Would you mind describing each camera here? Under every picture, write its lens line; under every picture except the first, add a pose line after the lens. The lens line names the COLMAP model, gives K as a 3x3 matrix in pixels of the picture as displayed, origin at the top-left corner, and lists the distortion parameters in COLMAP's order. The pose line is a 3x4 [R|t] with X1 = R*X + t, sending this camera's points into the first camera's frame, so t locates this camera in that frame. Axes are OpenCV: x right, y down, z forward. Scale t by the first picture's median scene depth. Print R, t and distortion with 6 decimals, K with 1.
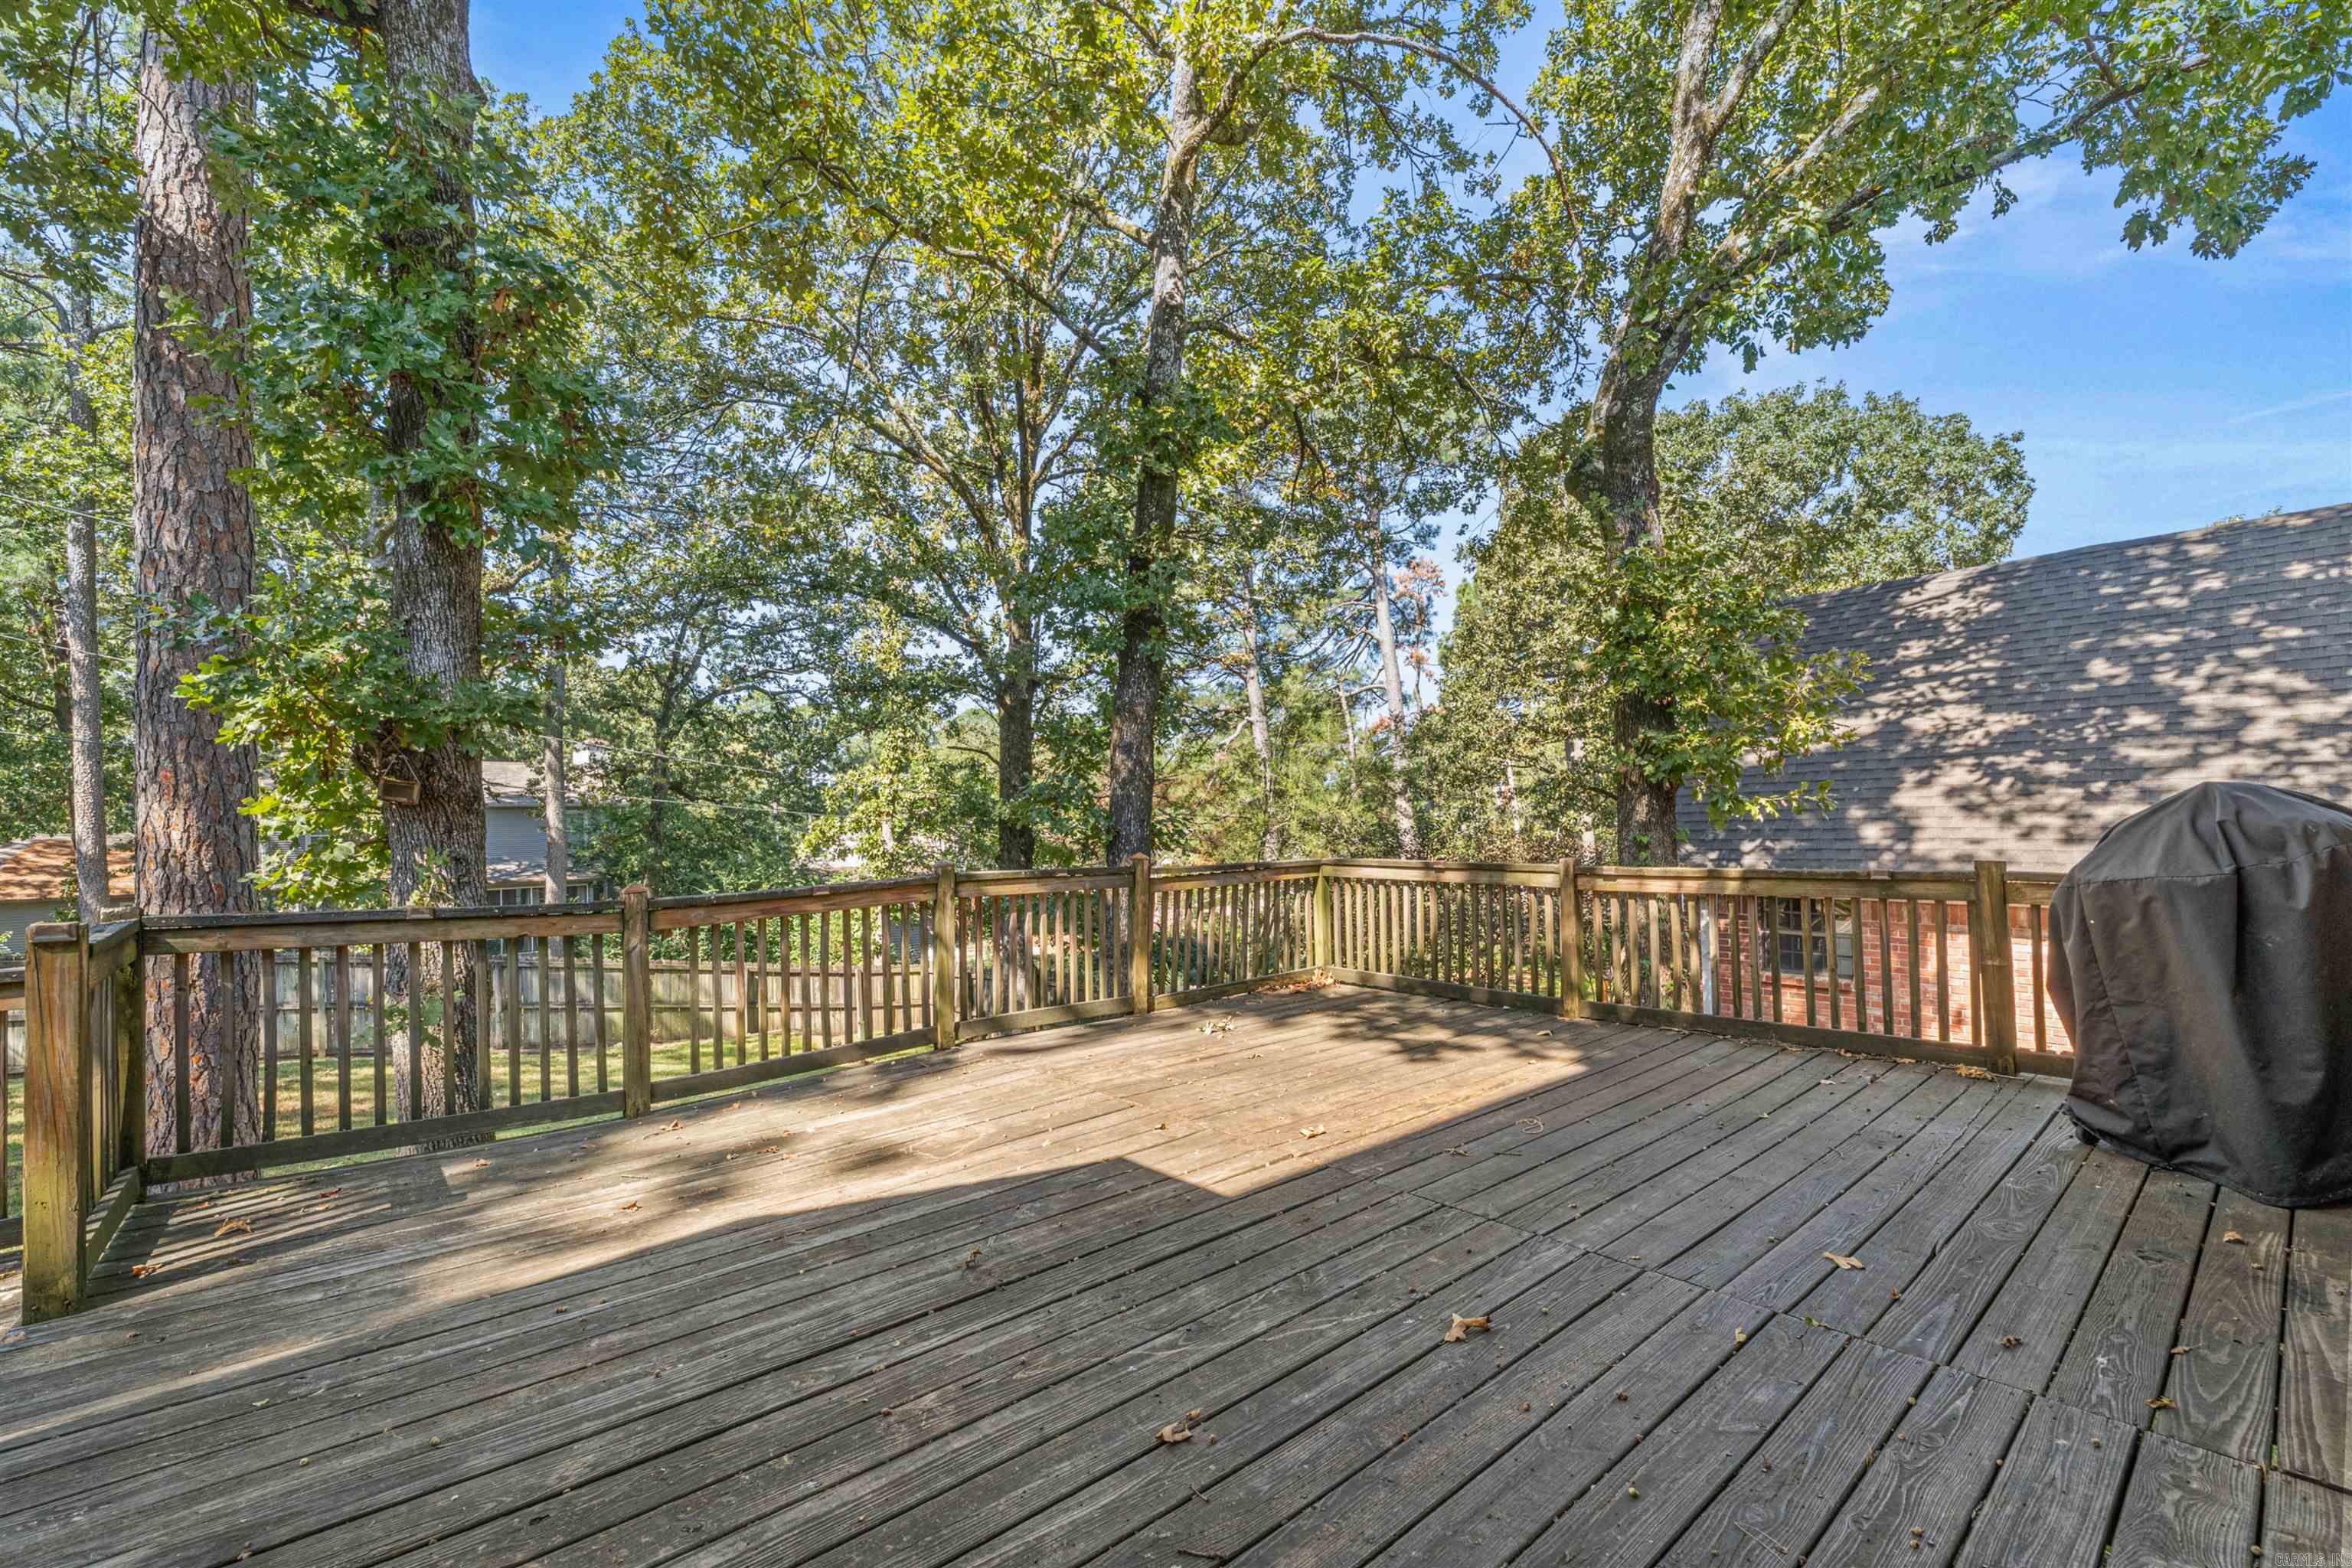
lens RADIAL K [[965.9, 0, 1172.6], [0, 965.9, 806.1], [0, 0, 1]] dist [0.005000, -0.001356]
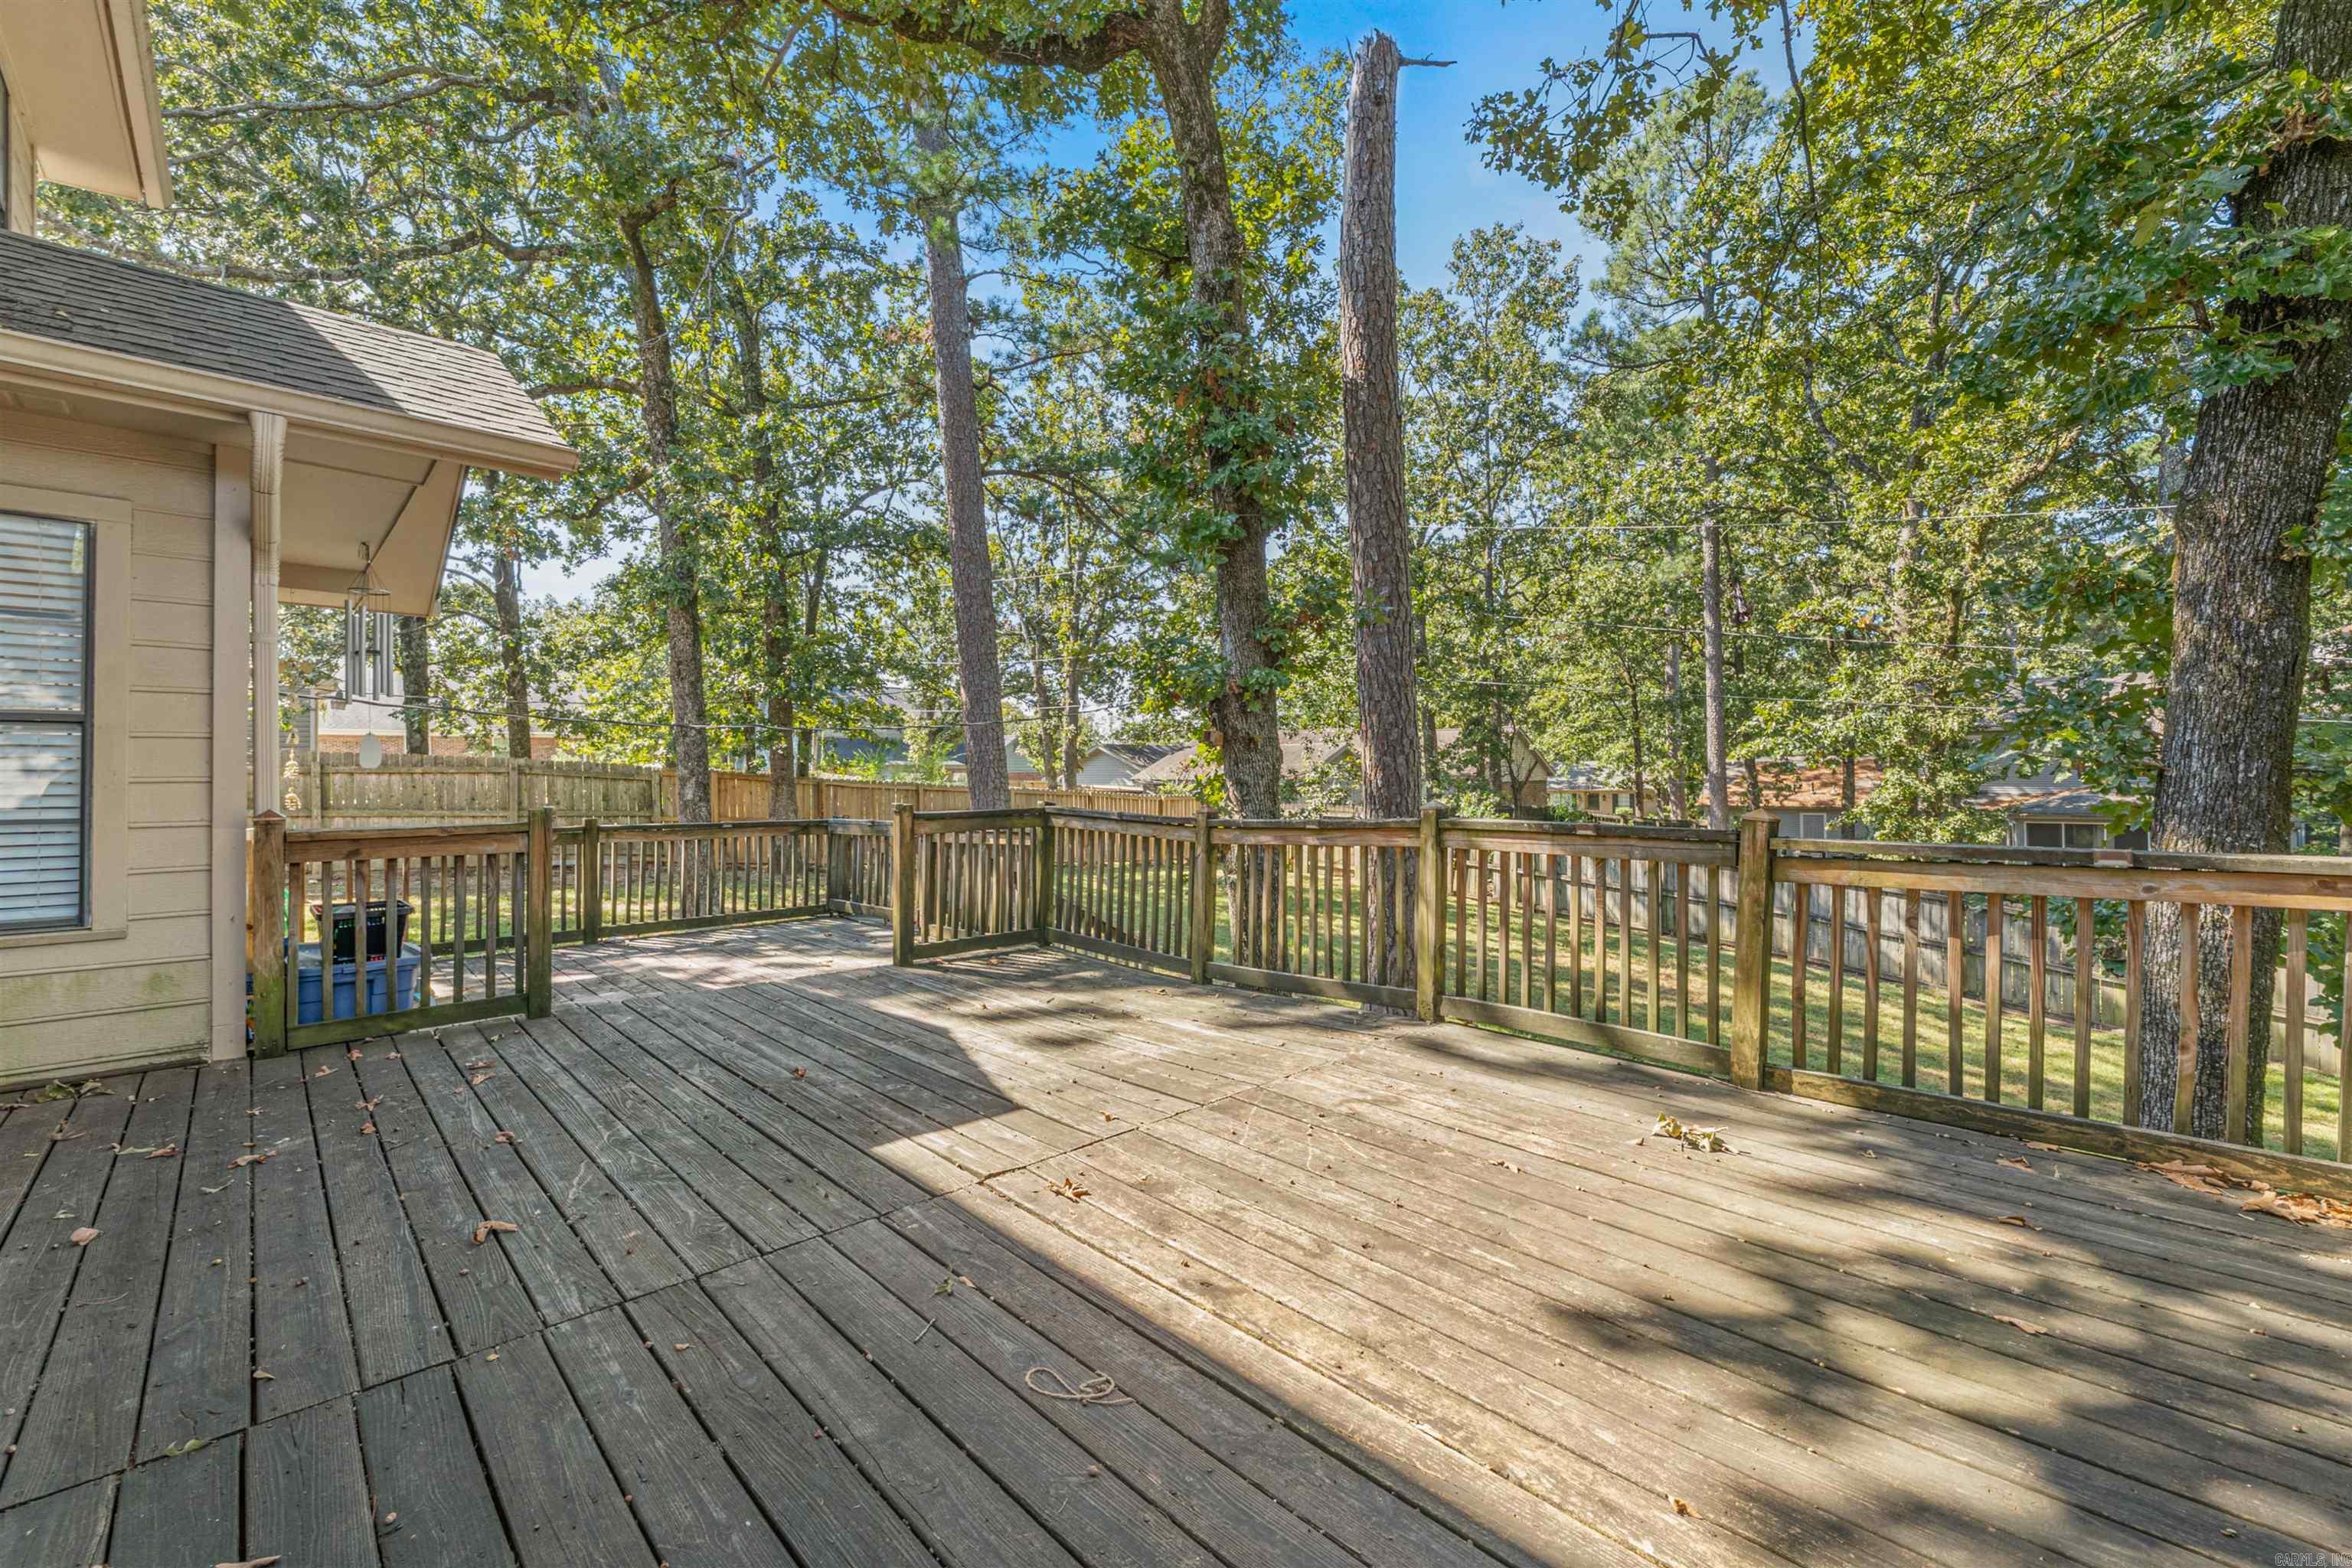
lens RADIAL K [[965.9, 0, 1172.7], [0, 965.9, 776.9], [0, 0, 1]] dist [0.005000, -0.001356]
pose [[0.063946, 0.024918, -0.997642, 1.077826], [0.026770, 0.999286, 0.026675, 0.006557], [0.997594, -0.028412, 0.063233, 1.280837]]
